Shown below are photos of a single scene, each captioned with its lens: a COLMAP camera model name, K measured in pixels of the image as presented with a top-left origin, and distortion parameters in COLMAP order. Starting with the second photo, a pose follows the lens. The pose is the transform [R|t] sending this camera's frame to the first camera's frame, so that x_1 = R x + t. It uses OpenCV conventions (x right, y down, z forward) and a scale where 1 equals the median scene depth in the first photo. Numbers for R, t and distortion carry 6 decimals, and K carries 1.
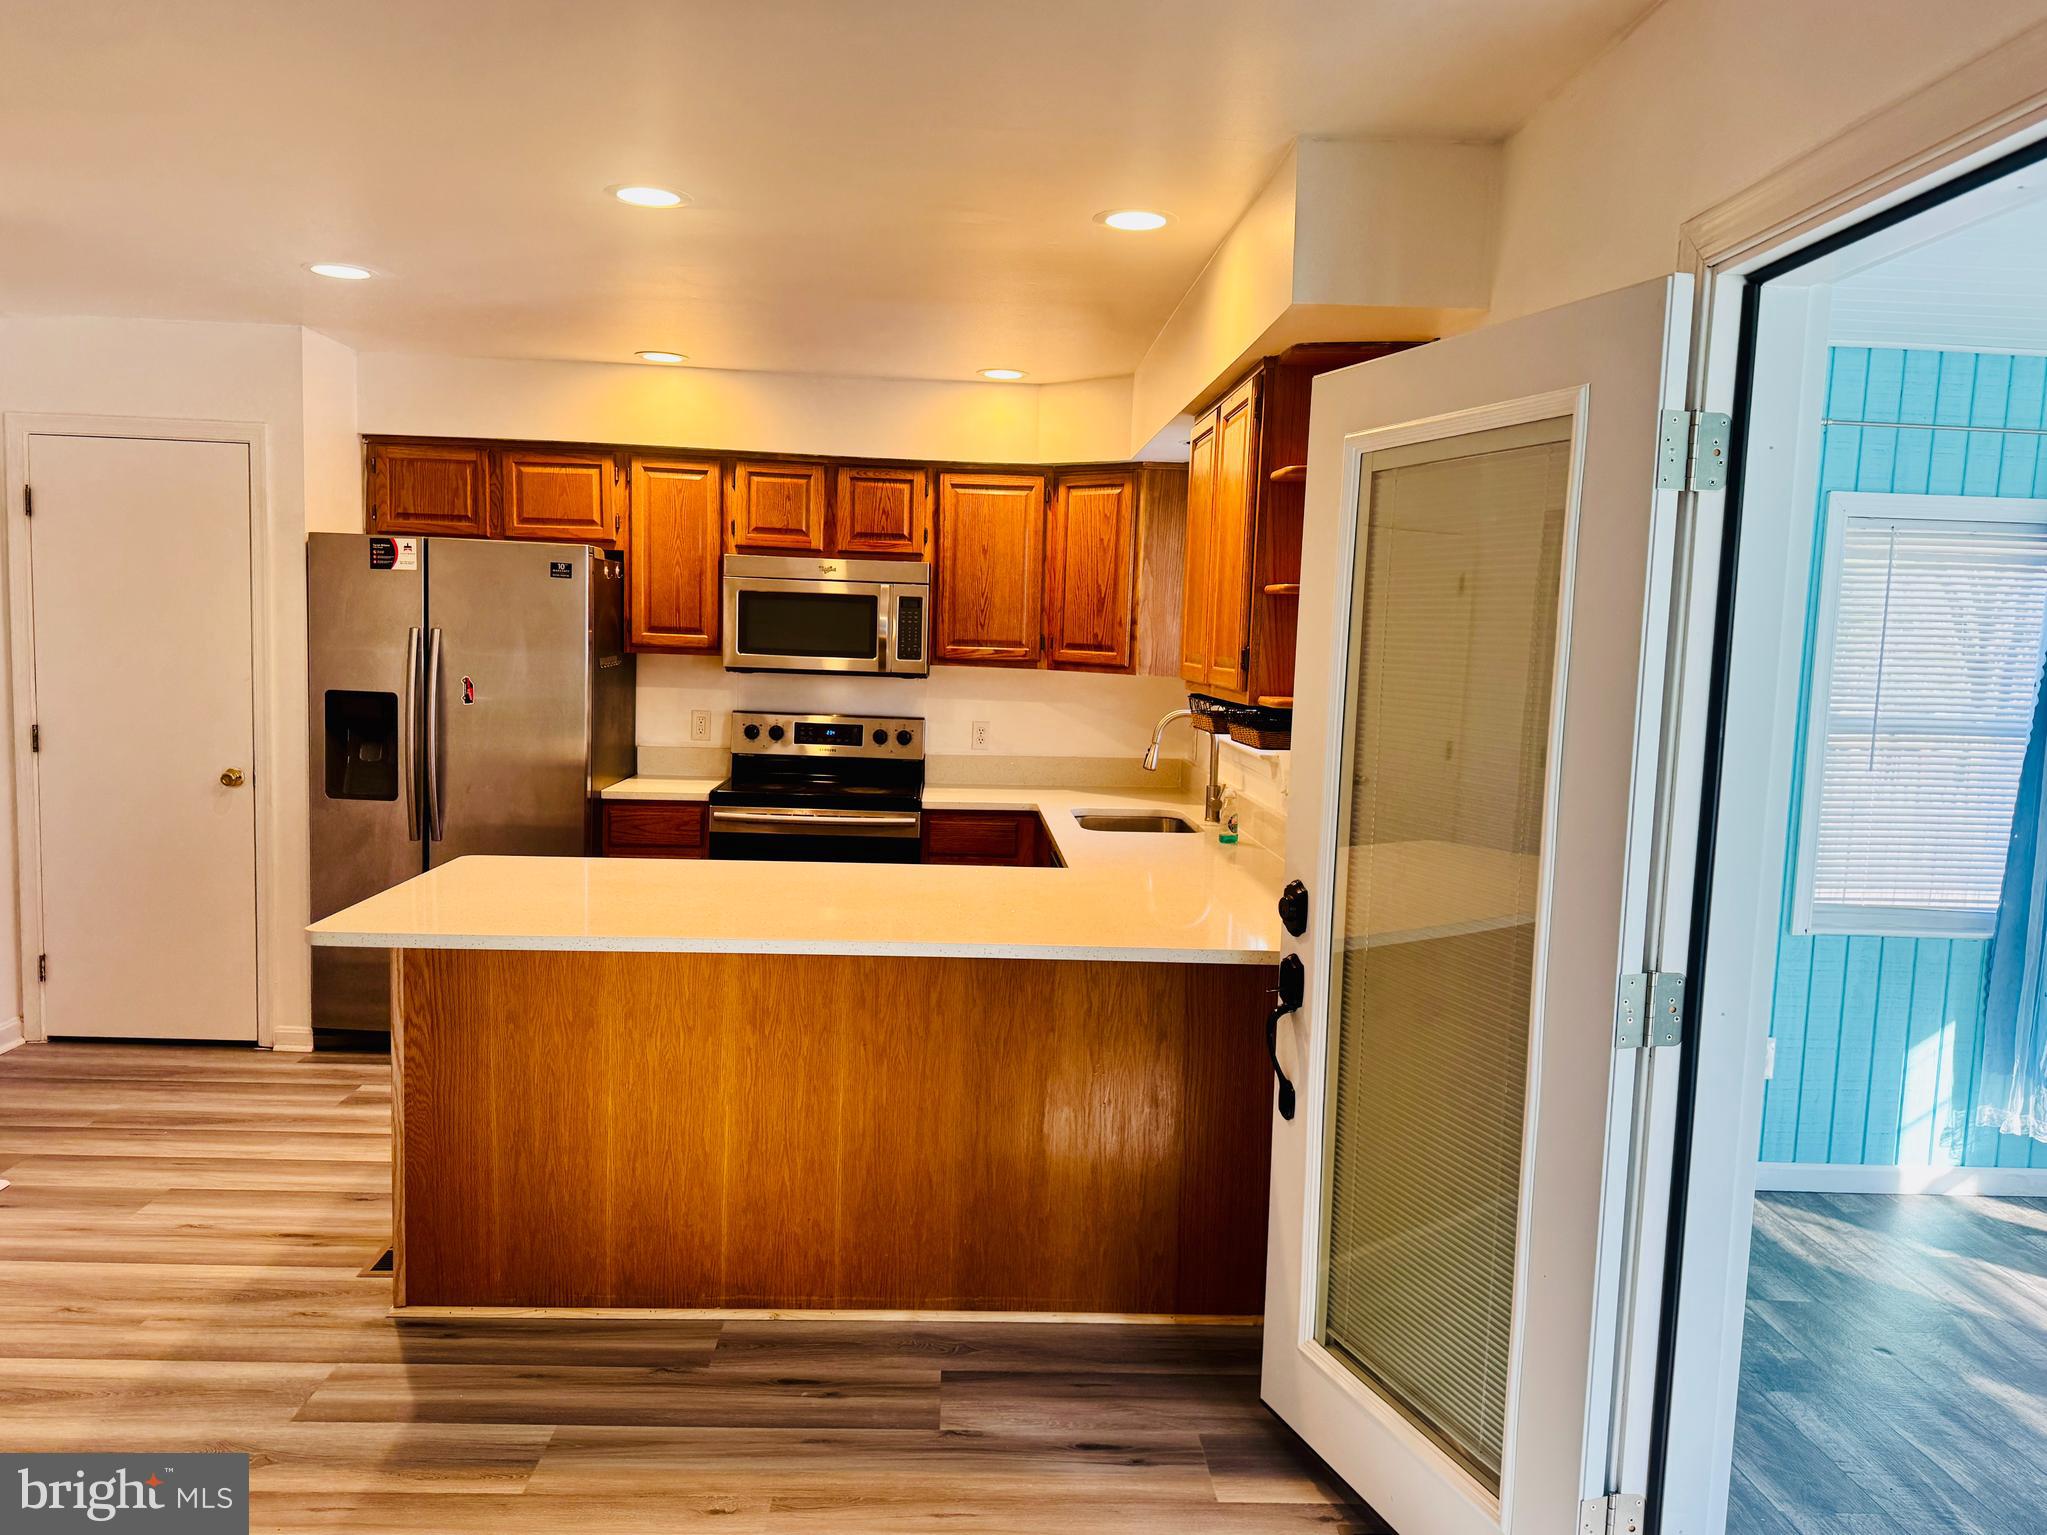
lens RADIAL K [[1486.1, 0, 1027.1], [0, 1486.1, 781.2], [0, 0, 1]] dist [0.106983, -0.178163]
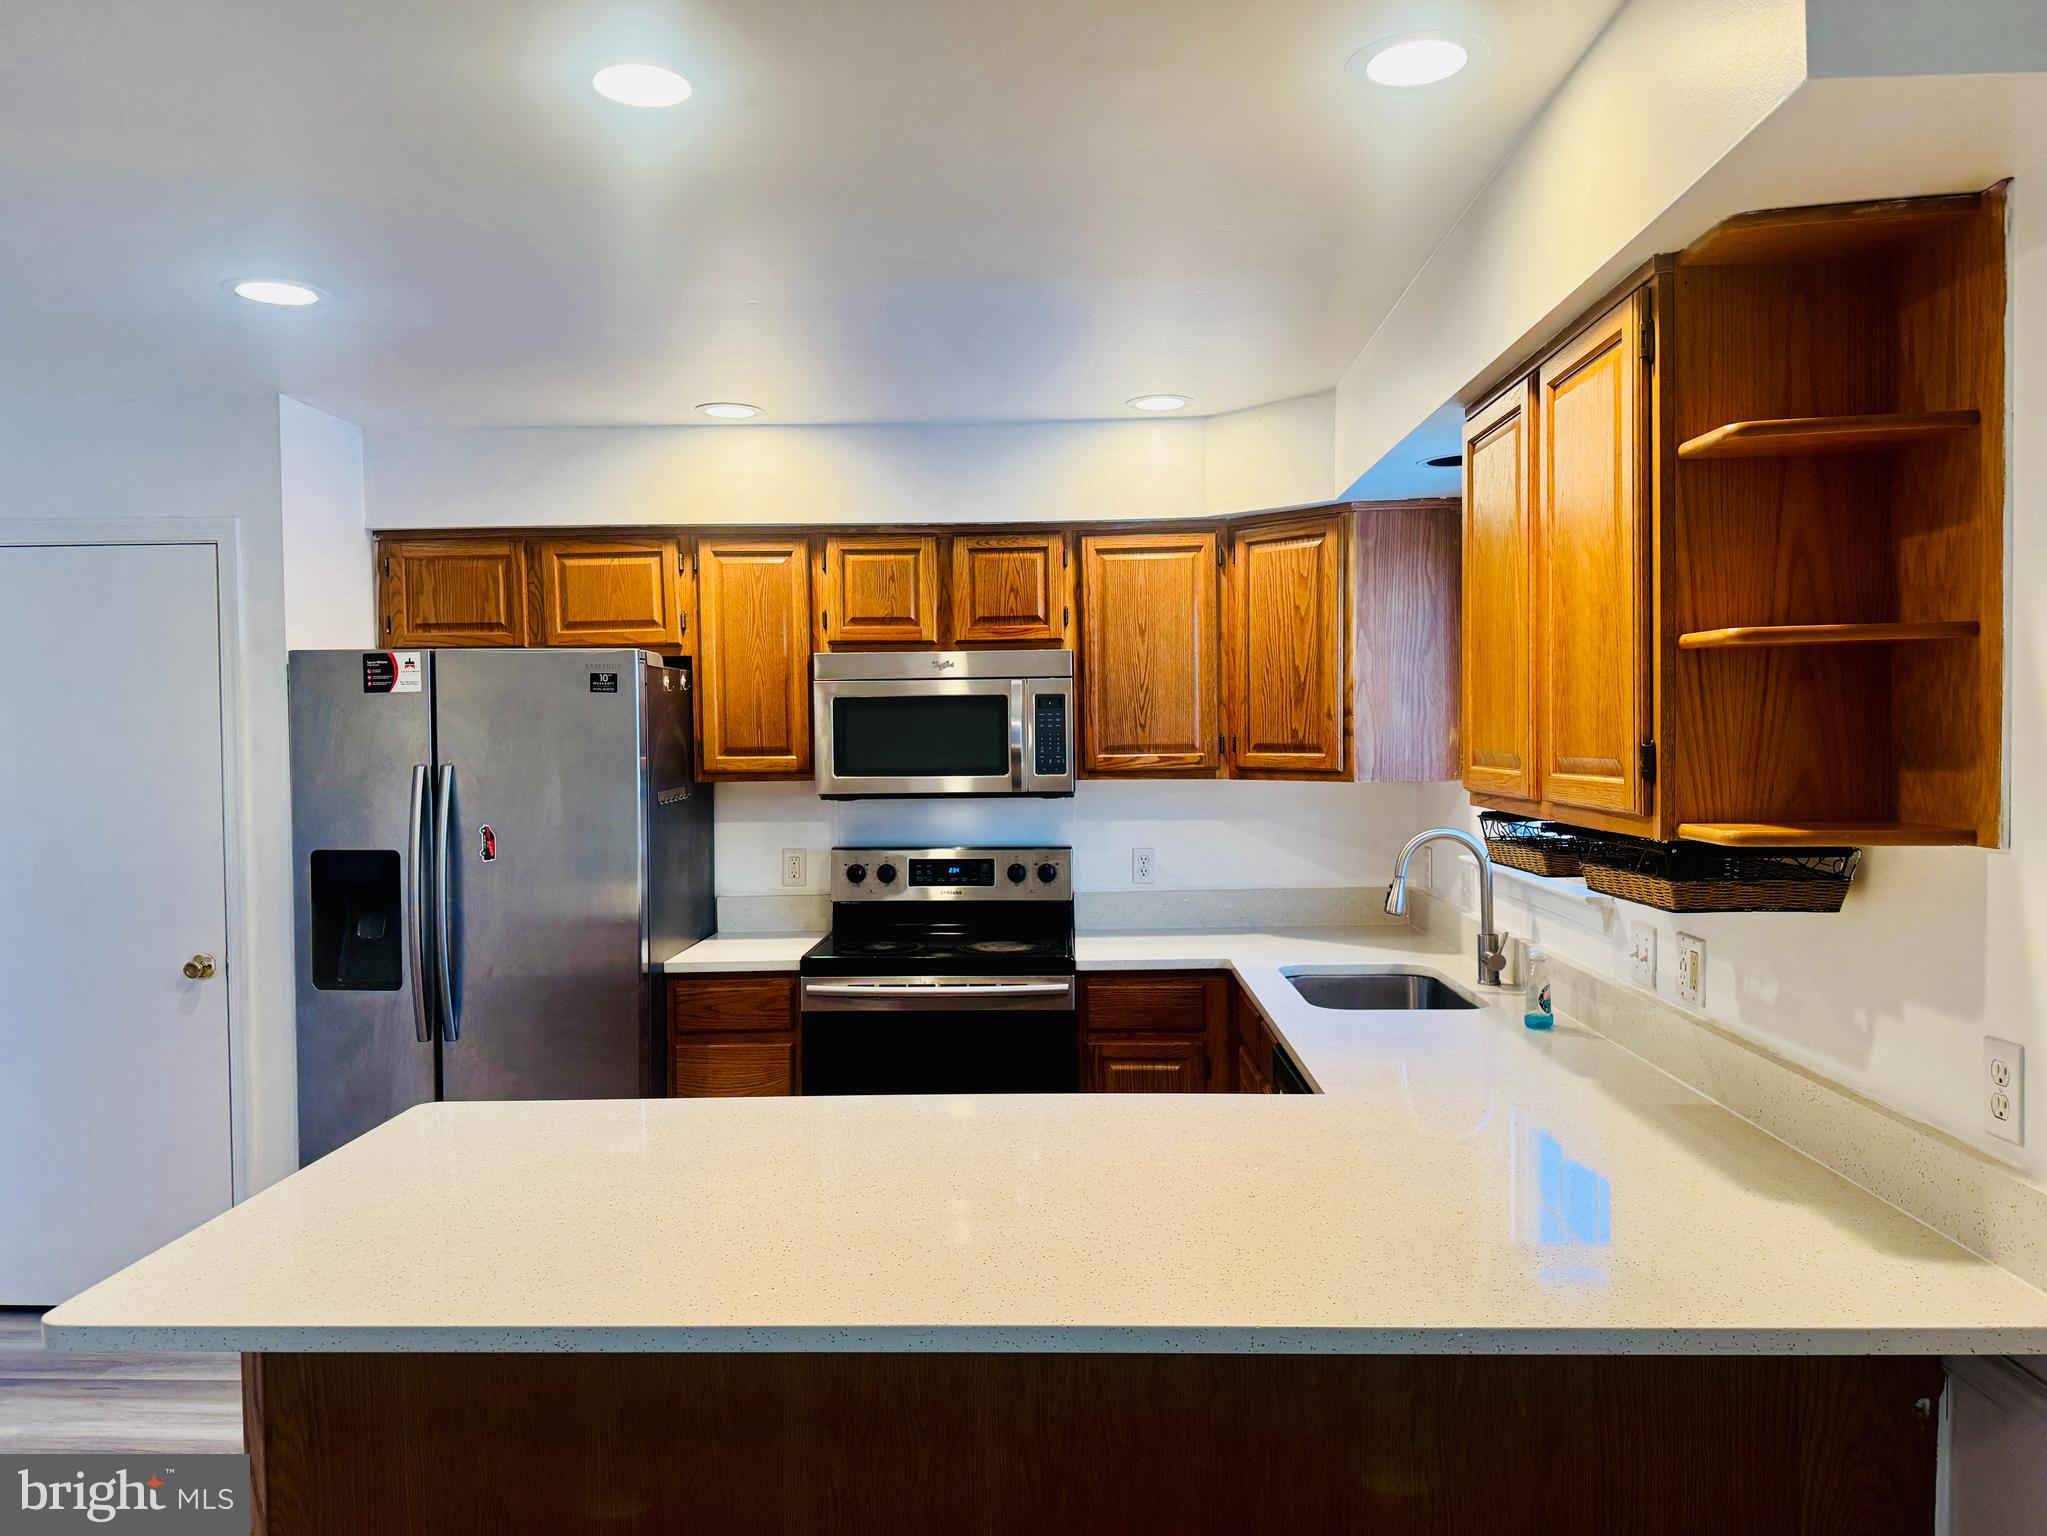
lens RADIAL K [[1467.2, 0, 1019.3], [0, 1467.2, 762.7], [0, 0, 1]] dist [0.102742, -0.116878]
pose [[0.995291, -0.044852, -0.085931, -0.030905], [0.037790, 0.995906, -0.082119, -0.026689], [0.089262, 0.078485, 0.992911, 0.247575]]
